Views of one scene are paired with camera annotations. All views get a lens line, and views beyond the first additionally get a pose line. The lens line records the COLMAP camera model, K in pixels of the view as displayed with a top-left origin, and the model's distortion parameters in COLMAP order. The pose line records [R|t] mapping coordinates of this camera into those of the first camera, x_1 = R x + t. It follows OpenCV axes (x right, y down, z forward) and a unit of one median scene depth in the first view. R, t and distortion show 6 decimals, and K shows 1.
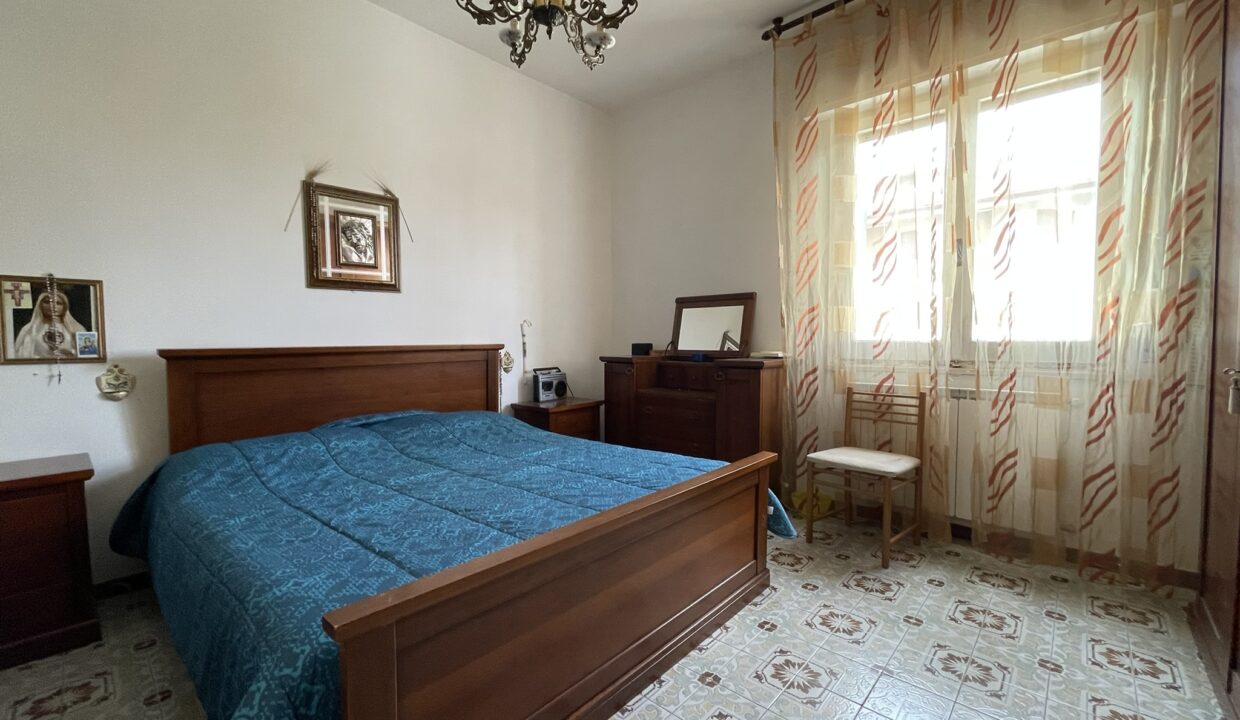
lens RADIAL K [[504.2, 0, 624.3], [0, 504.2, 361.6], [0, 0, 1]] dist [0.001369, 0.000160]
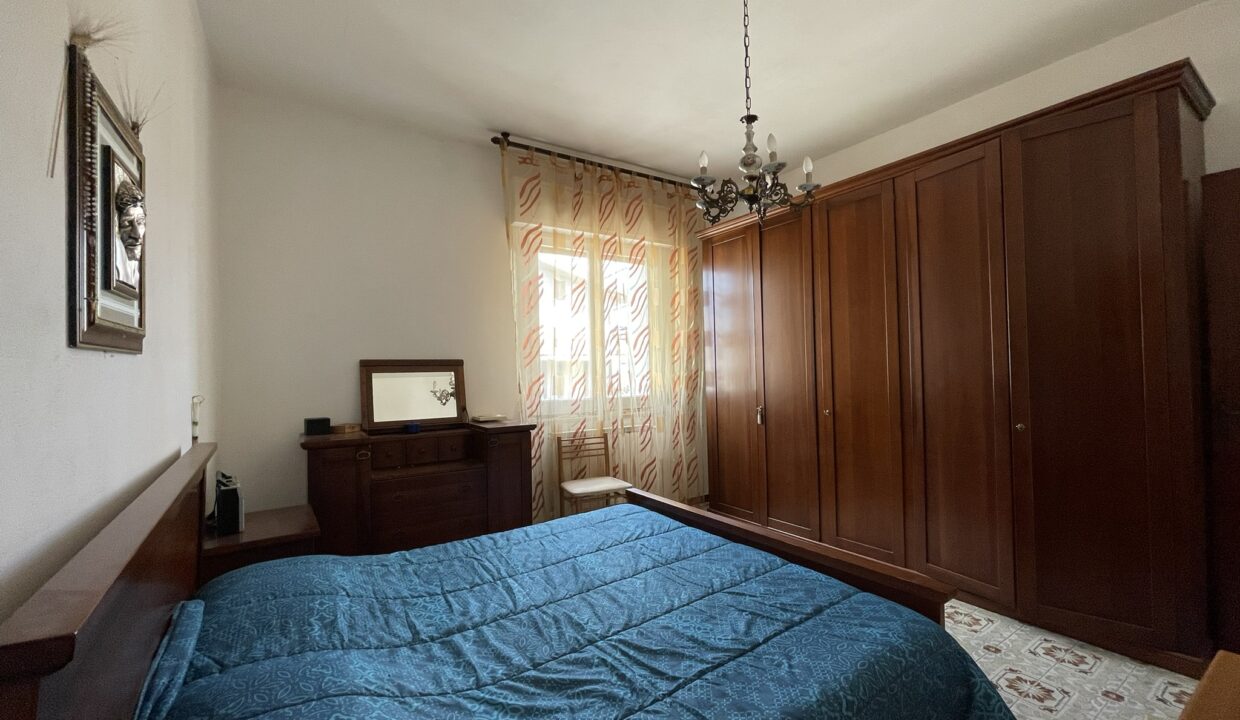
lens RADIAL K [[504.2, 0, 624.3], [0, 504.2, 361.6], [0, 0, 1]] dist [0.001369, 0.000160]
pose [[0.240760, 0.015958, 0.970454, -0.845584], [0.063230, 0.997483, -0.032089, -0.098159], [-0.968523, 0.069088, 0.239145, 0.533585]]
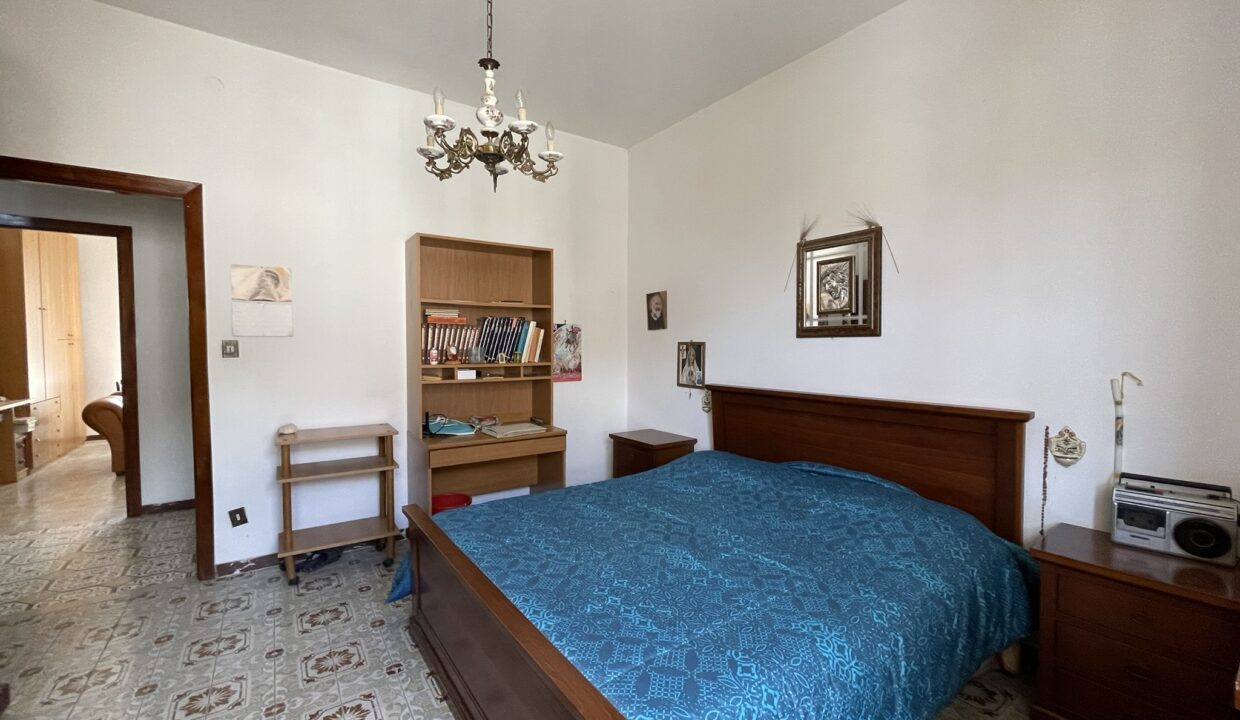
lens RADIAL K [[504.2, 0, 624.3], [0, 504.2, 361.6], [0, 0, 1]] dist [0.001369, 0.000160]
pose [[-0.213913, 0.040575, -0.976010, 0.540123], [-0.046669, 0.997572, 0.051700, -0.129804], [0.975737, 0.056609, -0.211500, 0.840260]]
